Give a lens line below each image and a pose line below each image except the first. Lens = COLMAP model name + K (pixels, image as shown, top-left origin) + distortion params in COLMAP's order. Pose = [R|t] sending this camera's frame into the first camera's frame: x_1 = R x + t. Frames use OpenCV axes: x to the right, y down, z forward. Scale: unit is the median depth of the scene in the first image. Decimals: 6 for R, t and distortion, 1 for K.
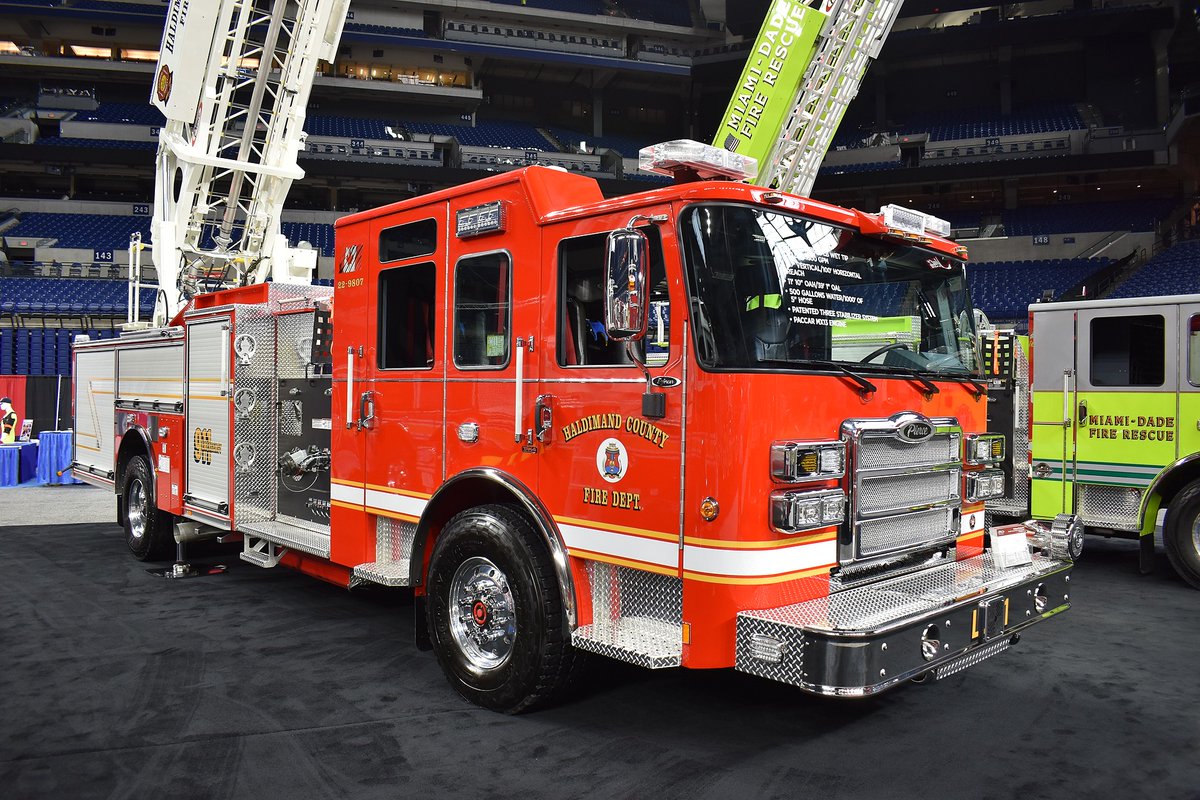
lens RADIAL K [[908.2, 0, 605.3], [0, 908.2, 399.6], [0, 0, 1]] dist [0.000337, 0.000122]
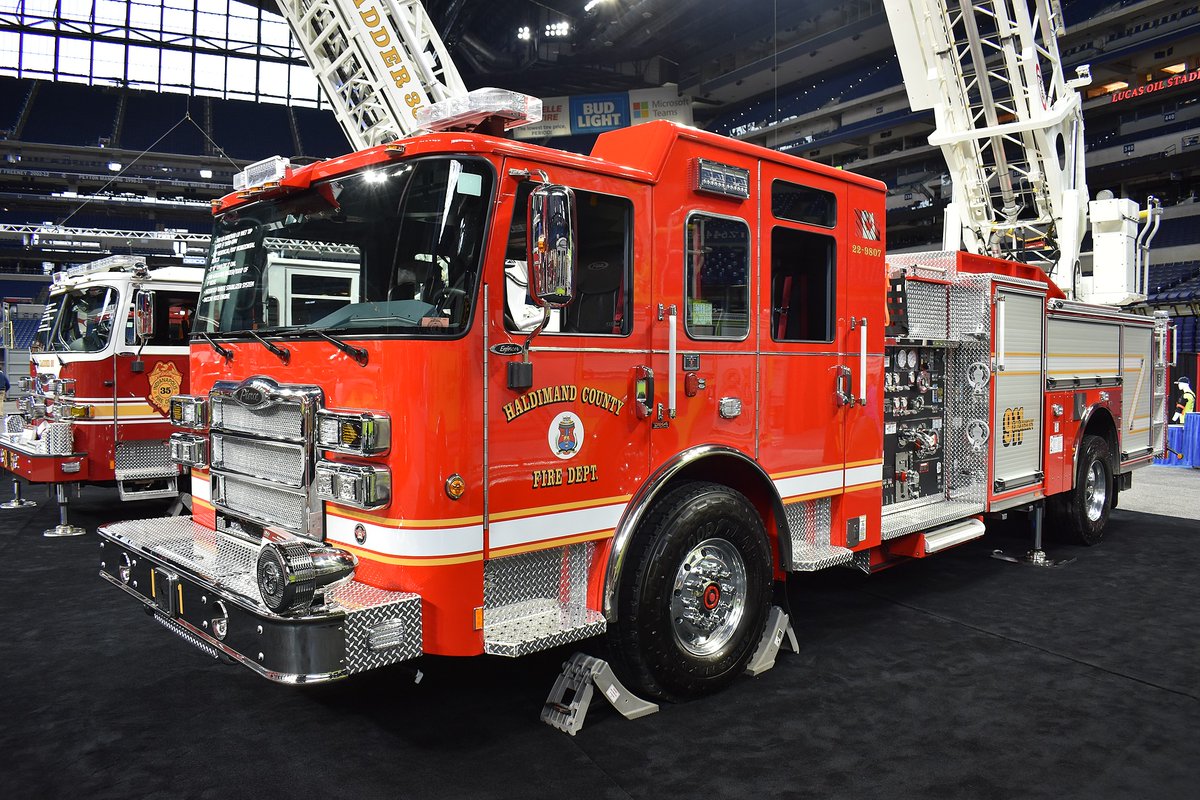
lens RADIAL K [[908.2, 0, 605.5], [0, 908.2, 392.8], [0, 0, 1]] dist [0.000337, 0.000122]
pose [[-0.005719, -0.046194, 0.998916, -0.932170], [0.007319, 0.998904, 0.046235, -0.020066], [-0.999957, 0.007576, -0.005375, 0.970211]]
